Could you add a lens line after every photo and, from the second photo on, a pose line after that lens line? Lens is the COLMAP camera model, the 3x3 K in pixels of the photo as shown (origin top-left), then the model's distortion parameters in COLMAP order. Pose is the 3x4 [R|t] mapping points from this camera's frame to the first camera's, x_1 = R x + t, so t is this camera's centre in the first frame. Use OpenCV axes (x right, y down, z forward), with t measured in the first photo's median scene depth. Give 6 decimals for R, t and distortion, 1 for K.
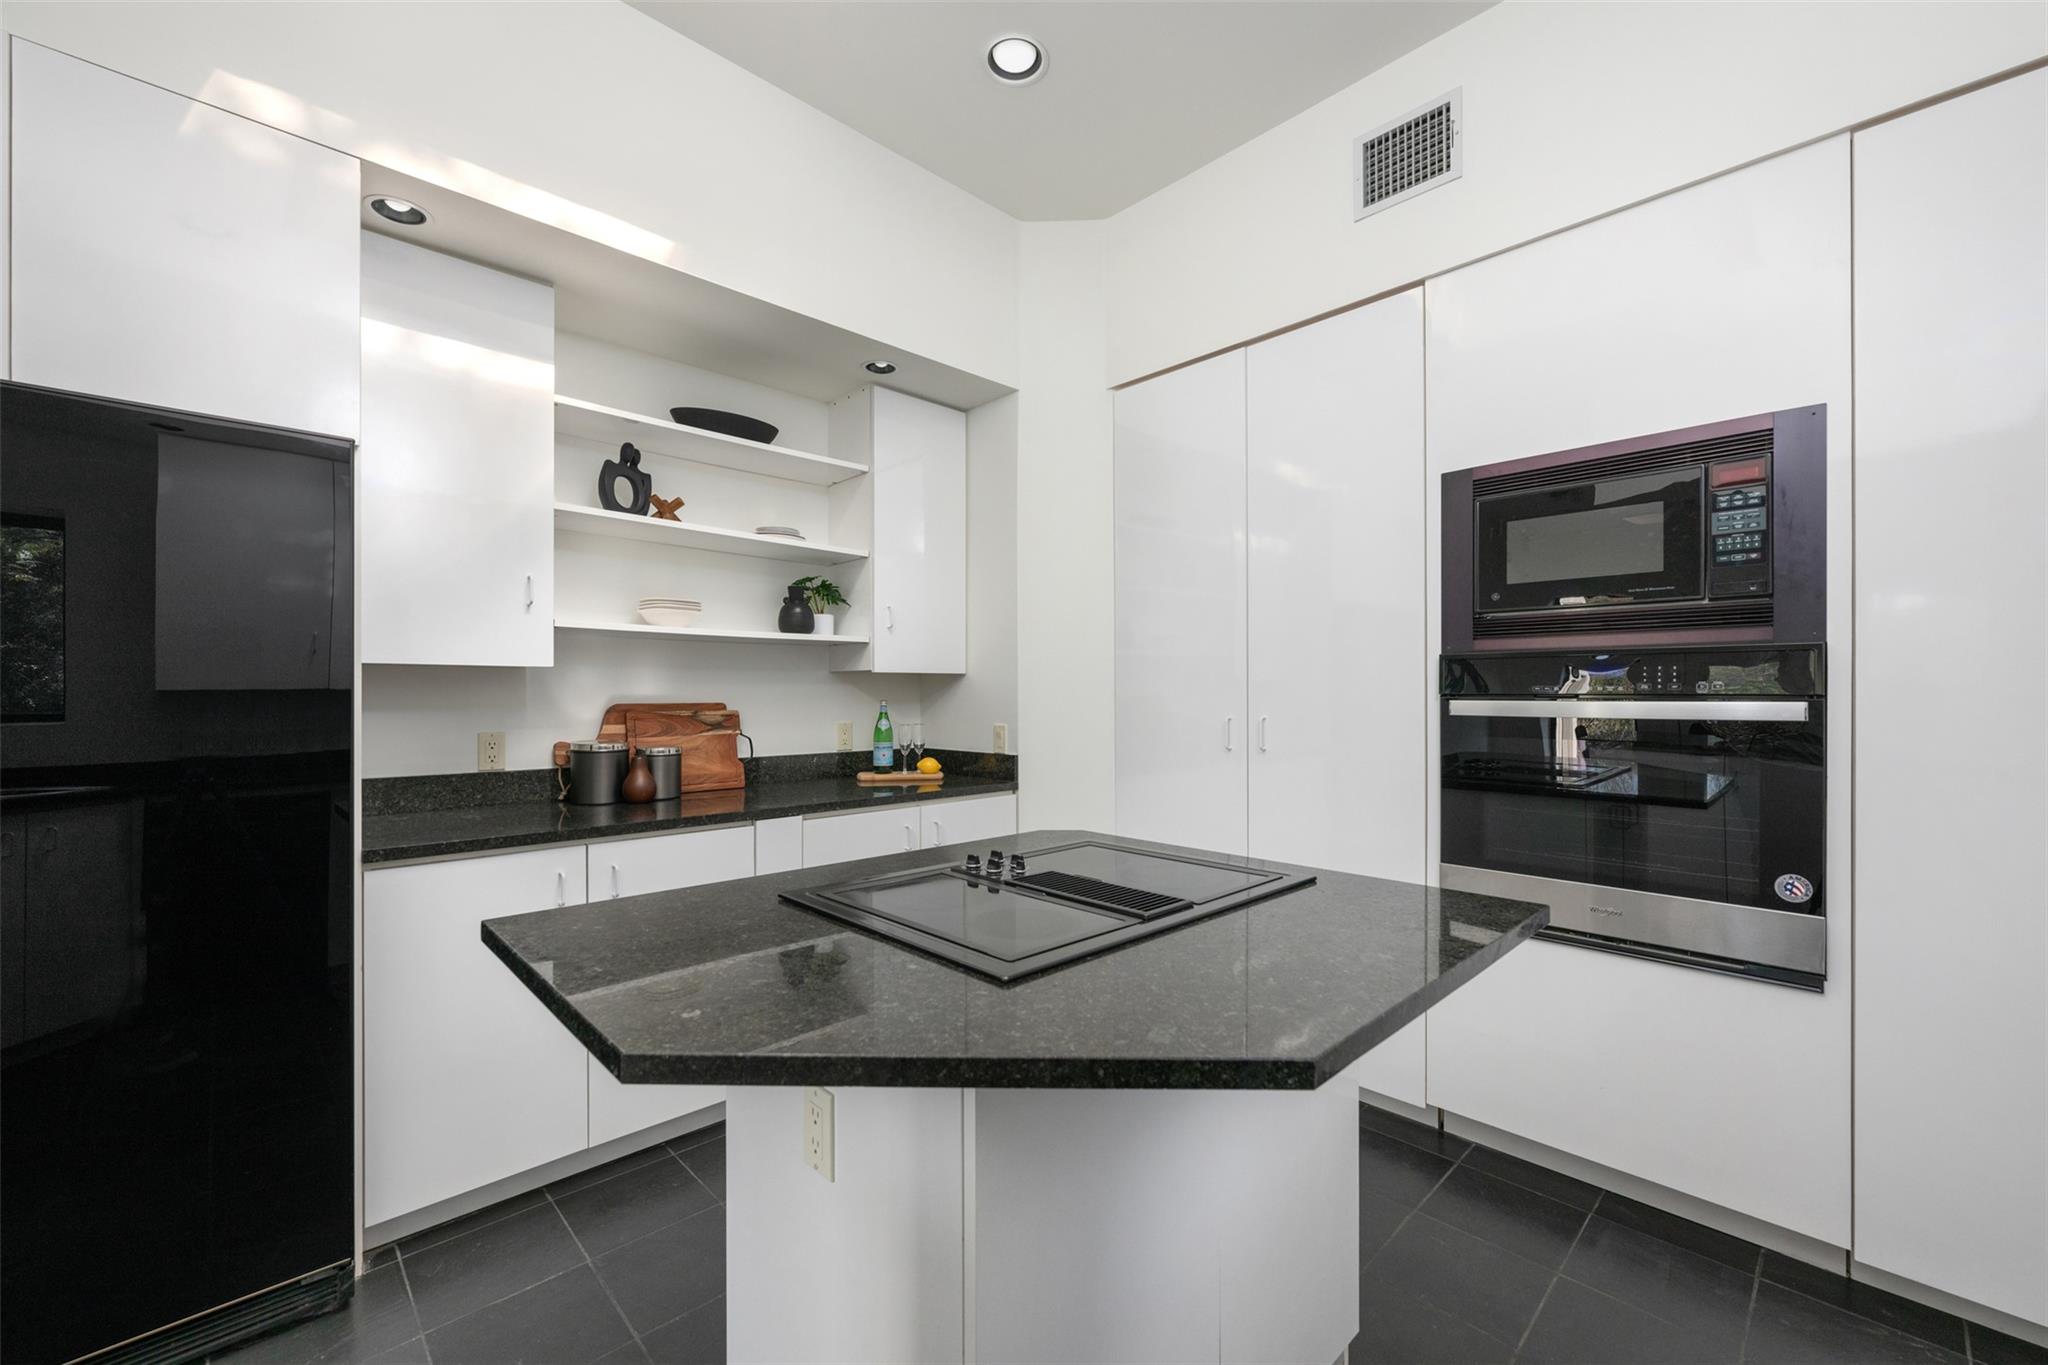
lens RADIAL K [[809.9, 0, 1010.1], [0, 809.9, 695.3], [0, 0, 1]] dist [-0.001886, 0.000328]
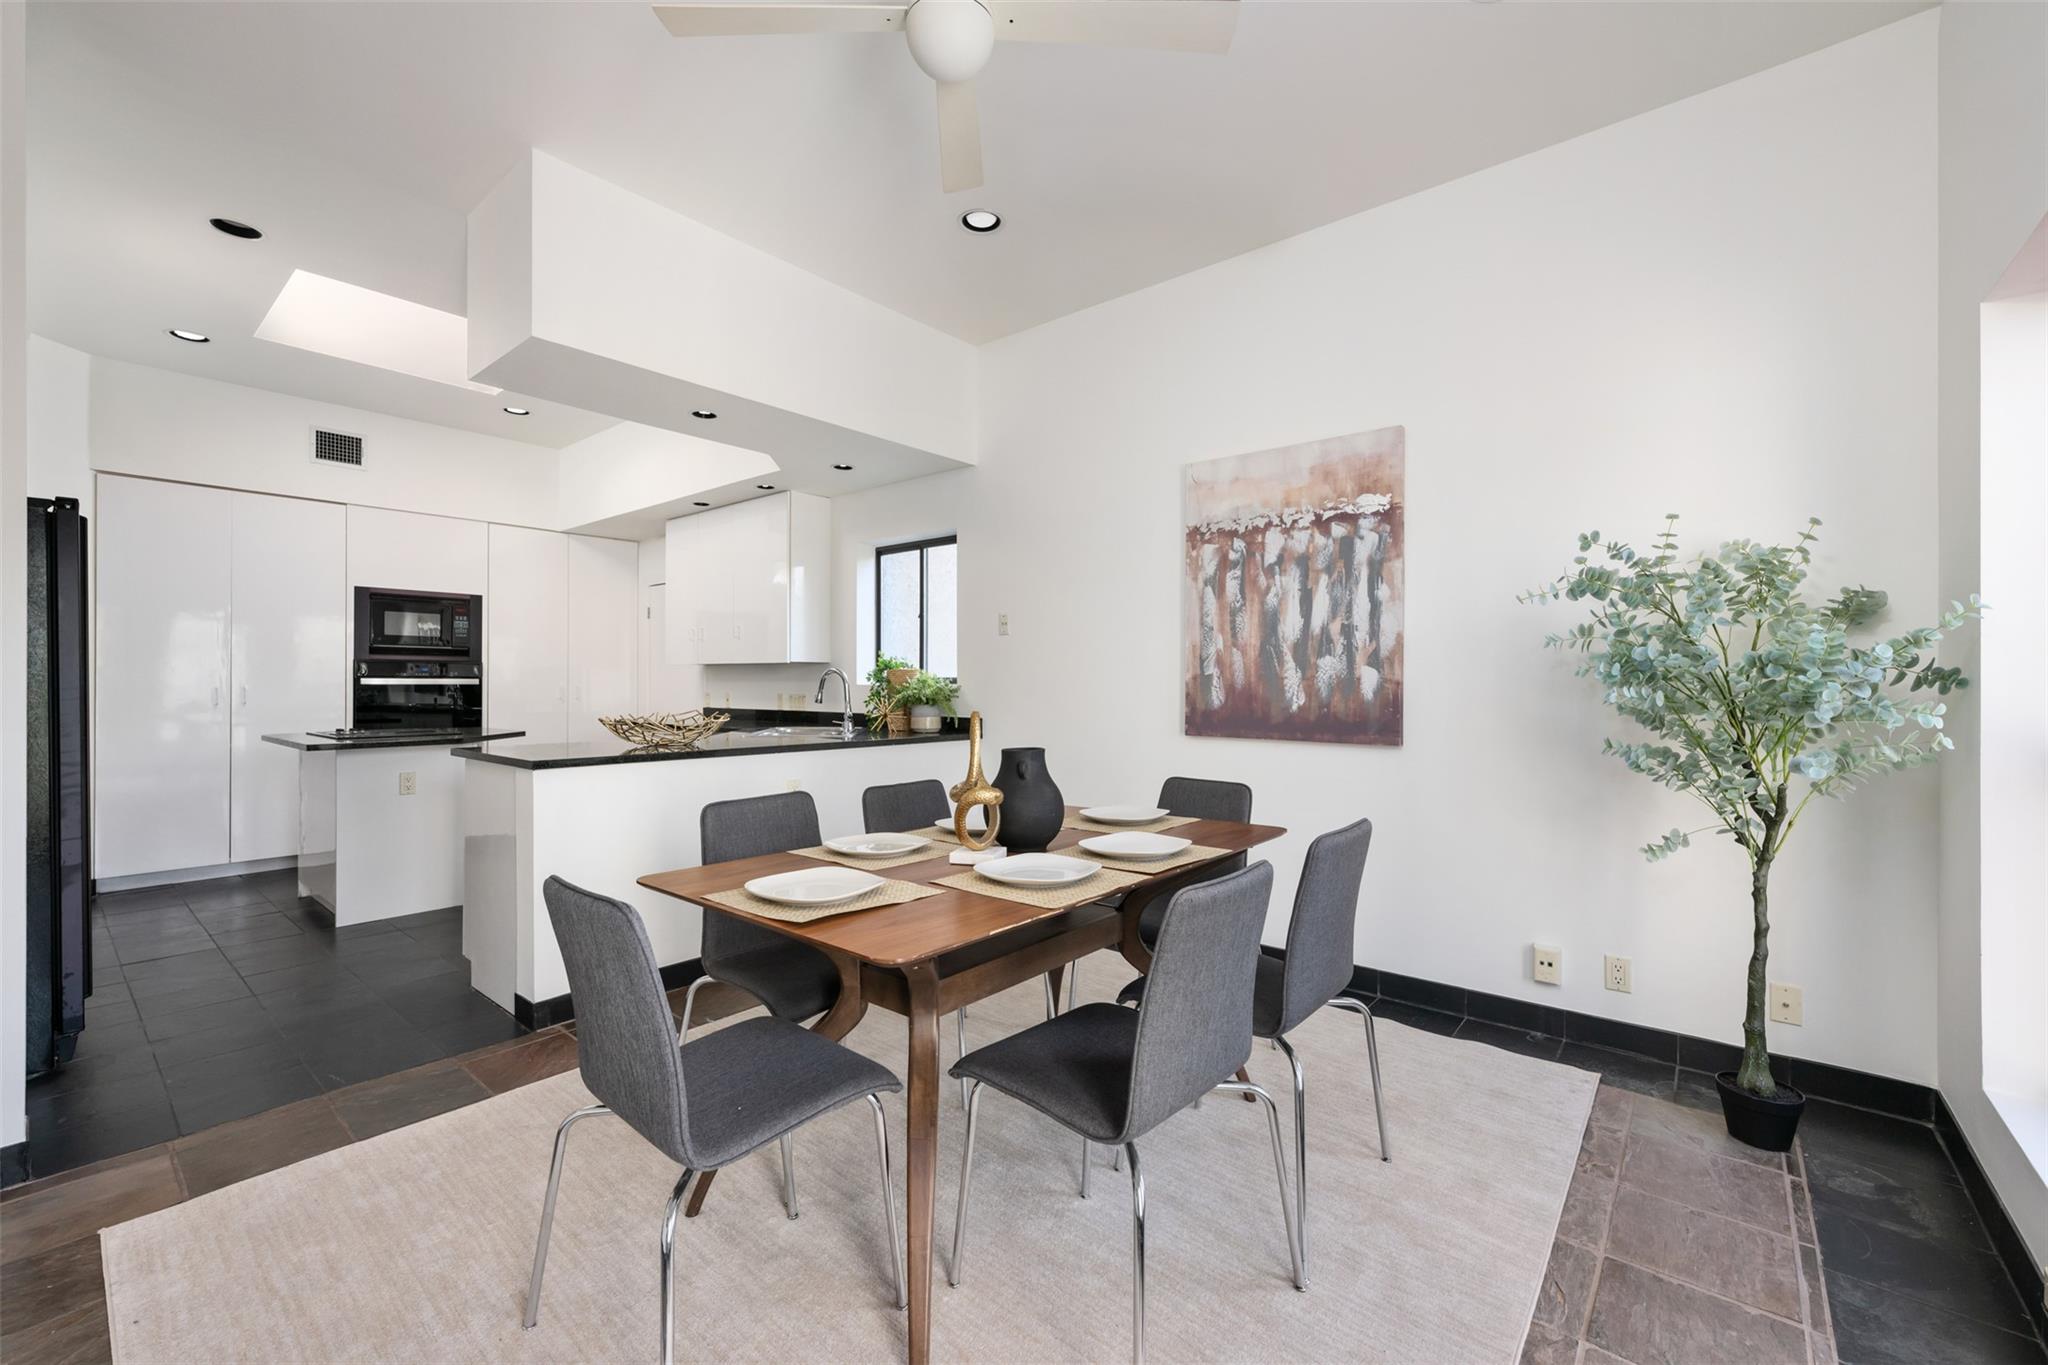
lens RADIAL K [[832.1, 0, 1022.4], [0, 832.1, 682.6], [0, 0, 1]] dist [-0.000258, 0.000380]
pose [[-0.113163, 0.002027, 0.993574, -1.503686], [-0.003170, 0.999992, -0.002401, 0.012513], [-0.993571, -0.003422, -0.113156, -0.497608]]
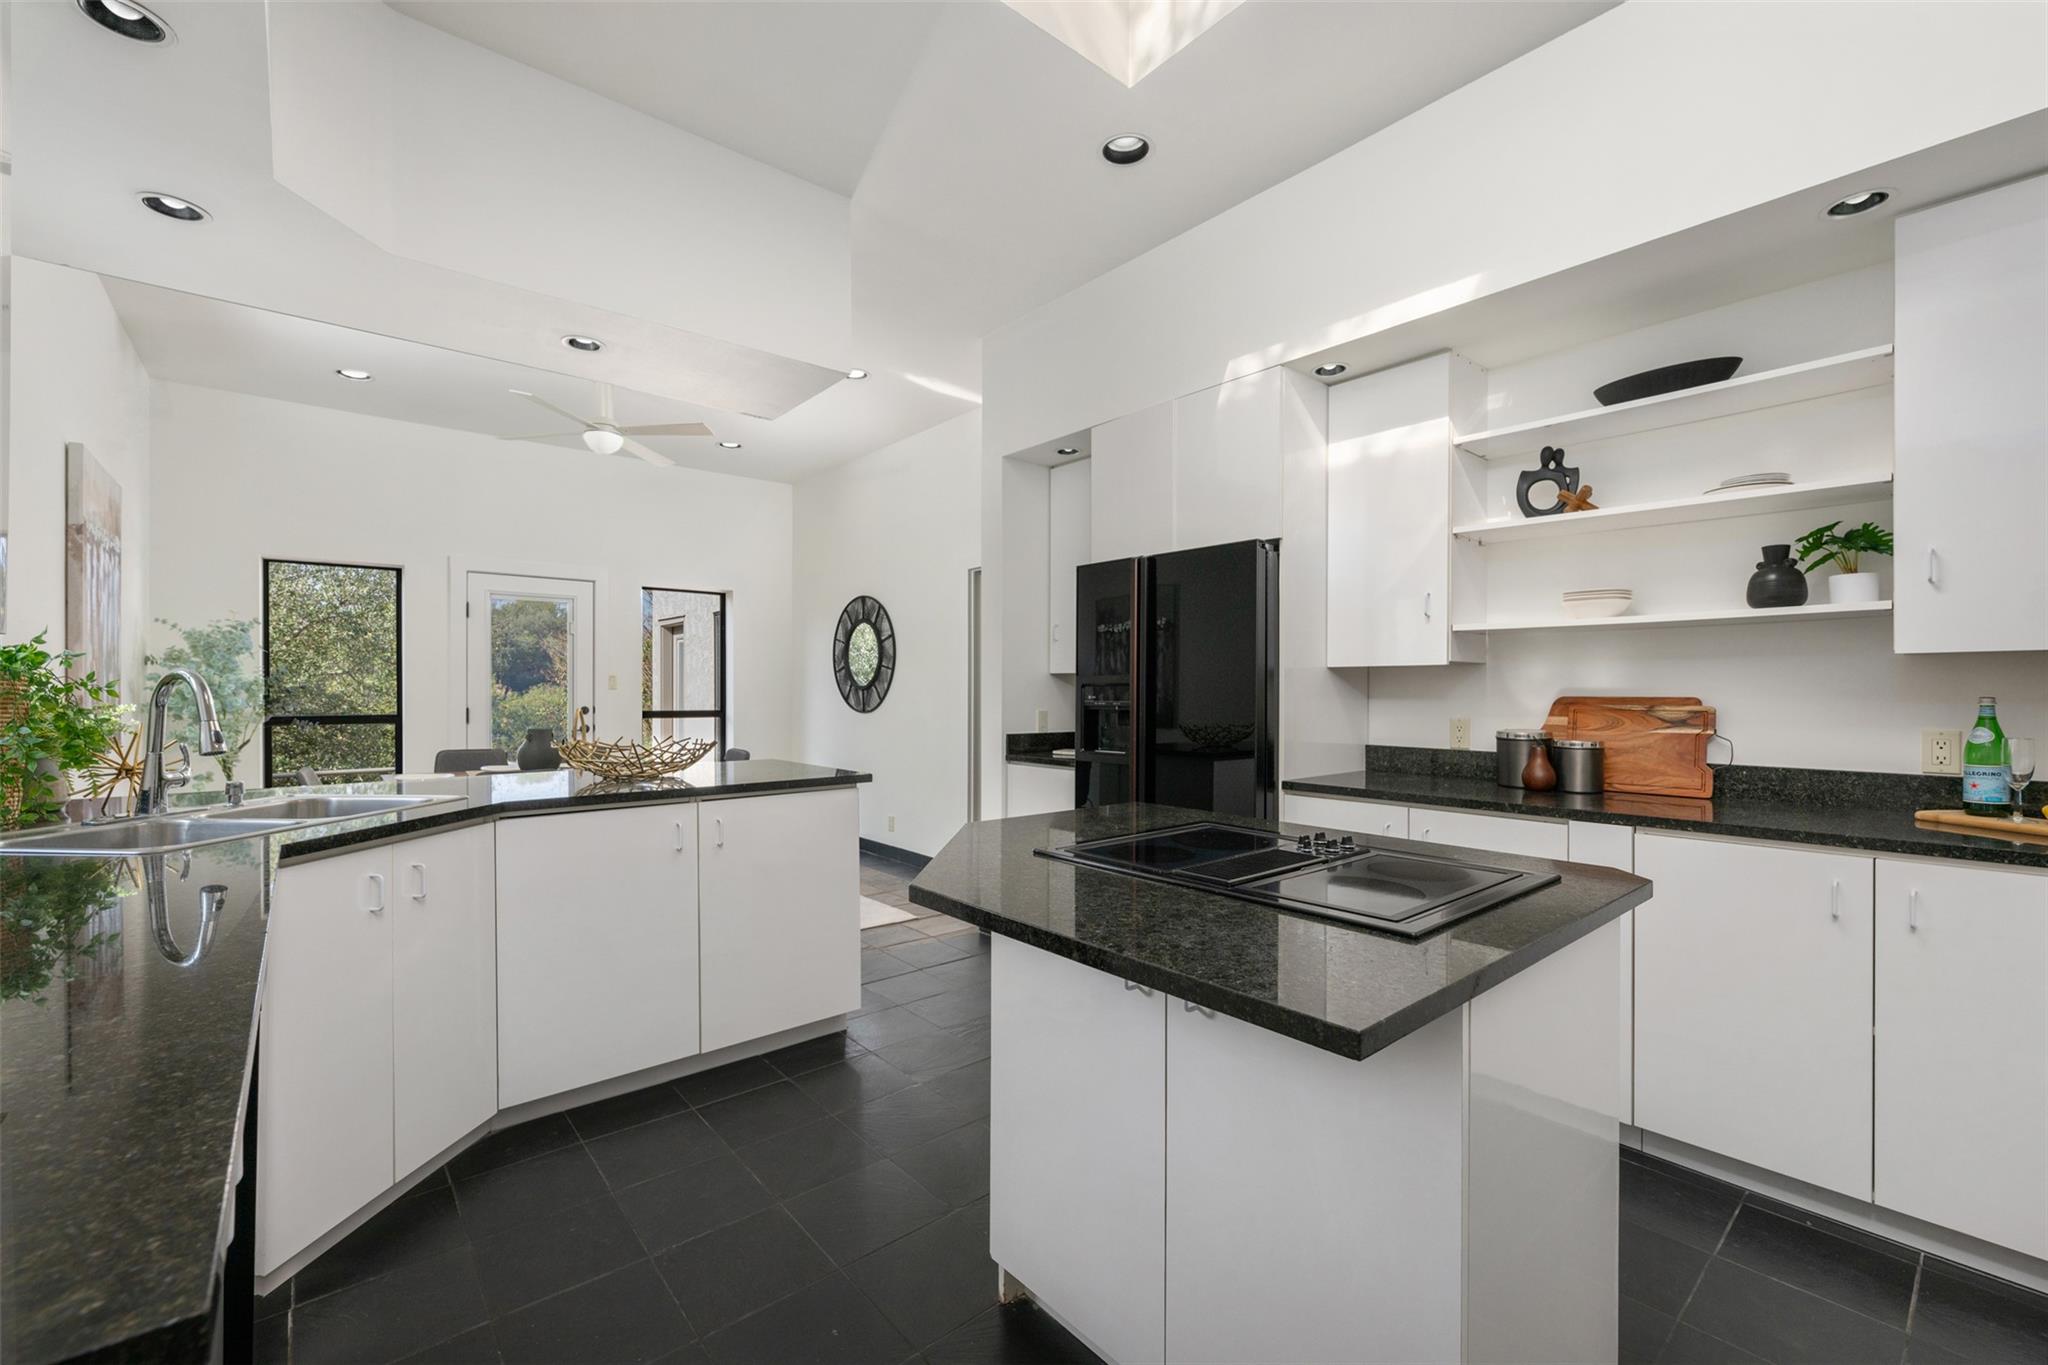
lens RADIAL K [[832.1, 0, 1021.7], [0, 832.1, 688.3], [0, 0, 1]] dist [-0.000258, 0.000380]
pose [[-0.055580, 0.003740, -0.998447, 0.631403], [0.000616, 0.999993, 0.003711, -0.004039], [0.998454, -0.000408, -0.055582, 0.376745]]
